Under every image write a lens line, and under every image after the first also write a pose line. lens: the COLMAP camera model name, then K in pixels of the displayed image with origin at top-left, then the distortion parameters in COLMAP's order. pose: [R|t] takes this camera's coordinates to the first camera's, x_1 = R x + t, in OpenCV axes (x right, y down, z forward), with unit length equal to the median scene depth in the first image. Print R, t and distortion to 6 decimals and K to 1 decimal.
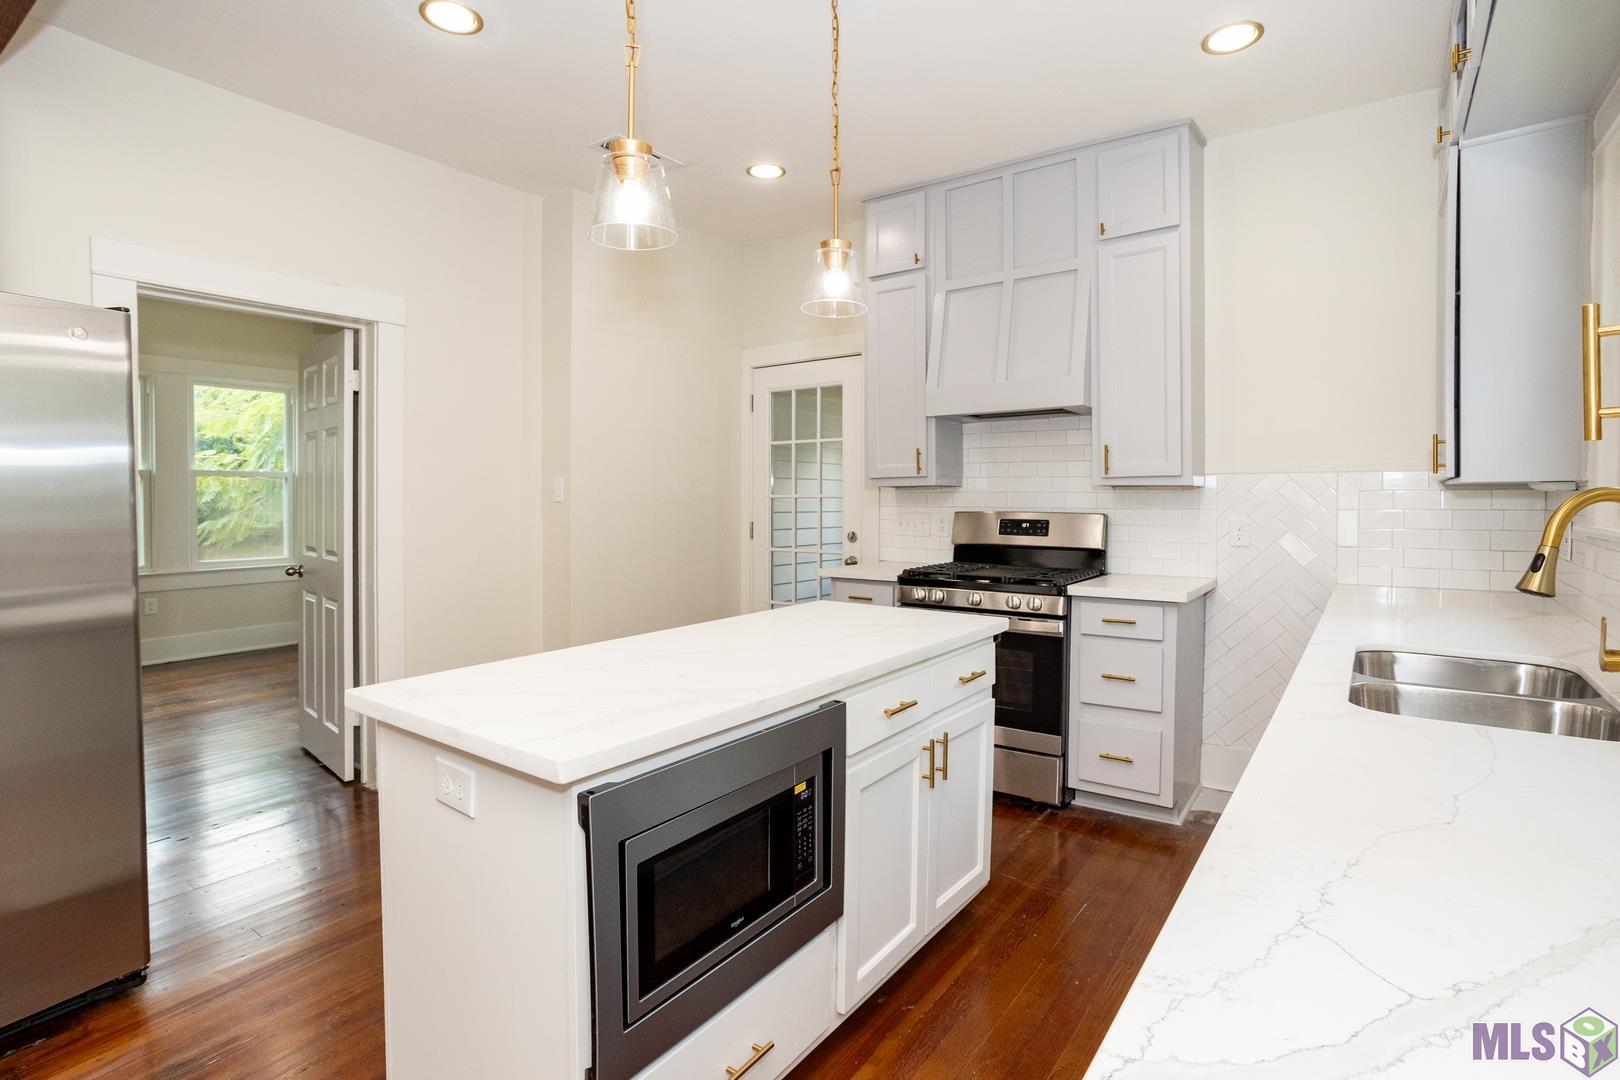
lens RADIAL K [[803.2, 0, 801.0], [0, 803.2, 518.6], [0, 0, 1]] dist [-0.049666, -0.000081]
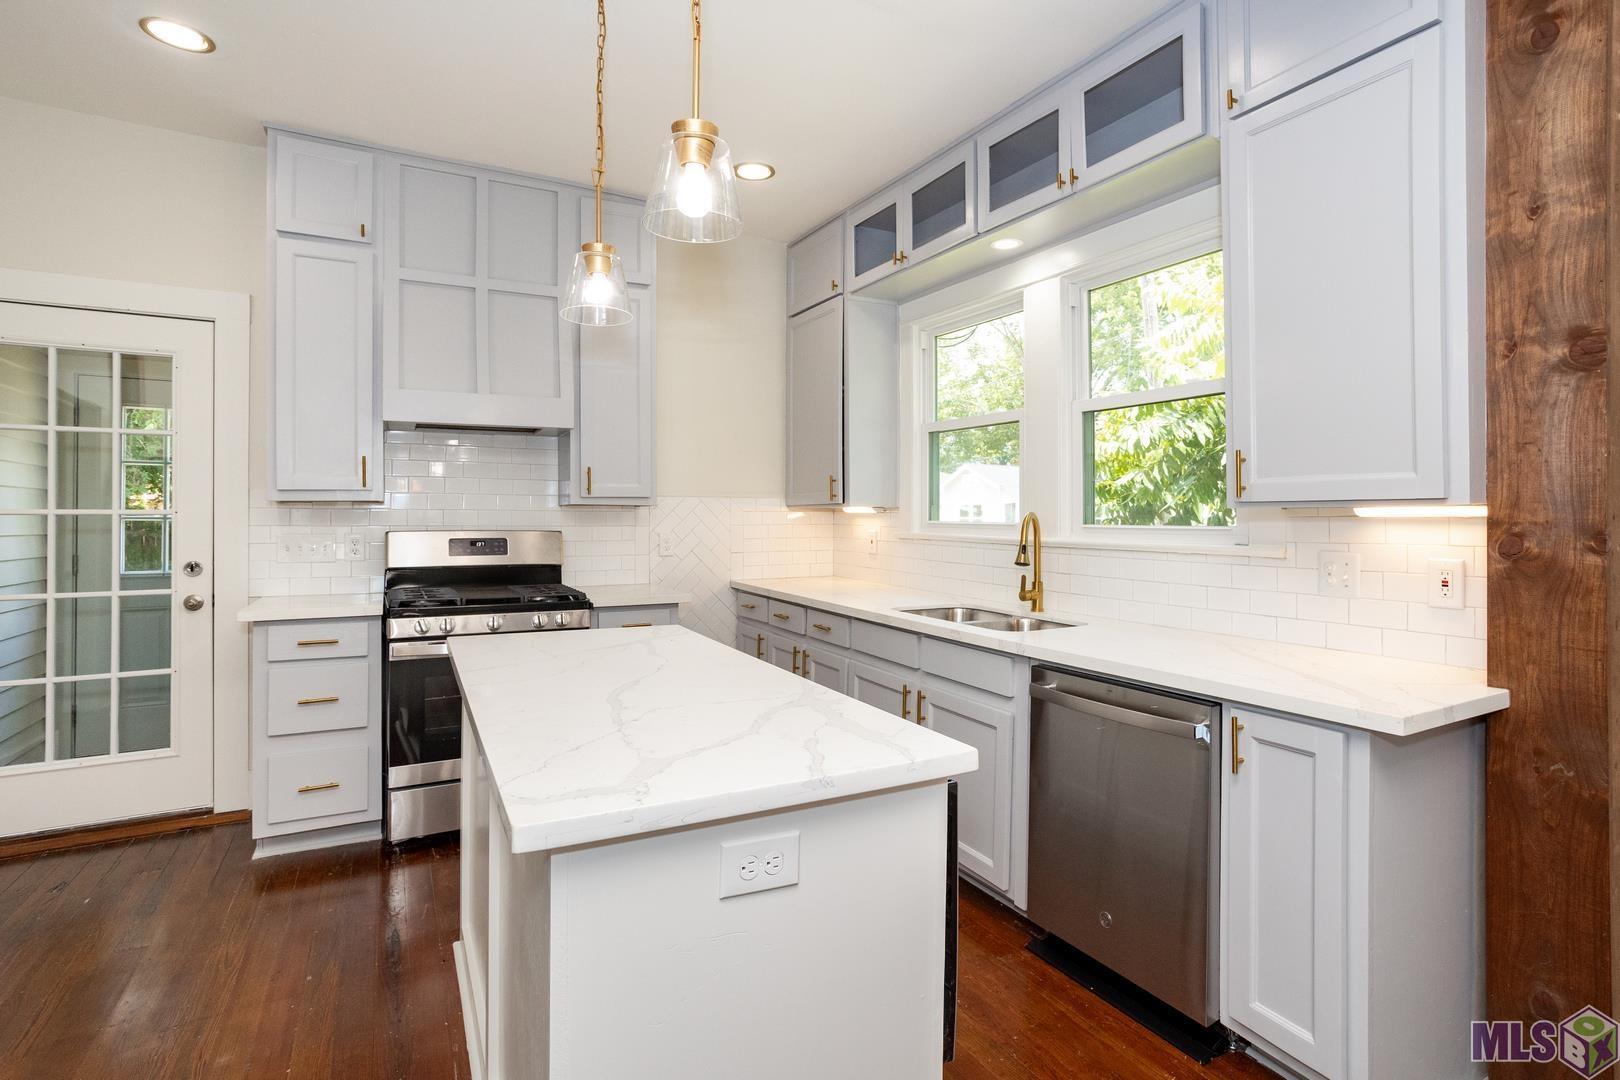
lens RADIAL K [[809.7, 0, 850.3], [0, 809.7, 511.8], [0, 0, 1]] dist [-0.052765, 0.030836]
pose [[0.408103, 0.006501, 0.912913, -0.446278], [0.023099, 0.999581, -0.017445, -0.004309], [-0.912644, 0.028207, 0.407781, 0.219014]]
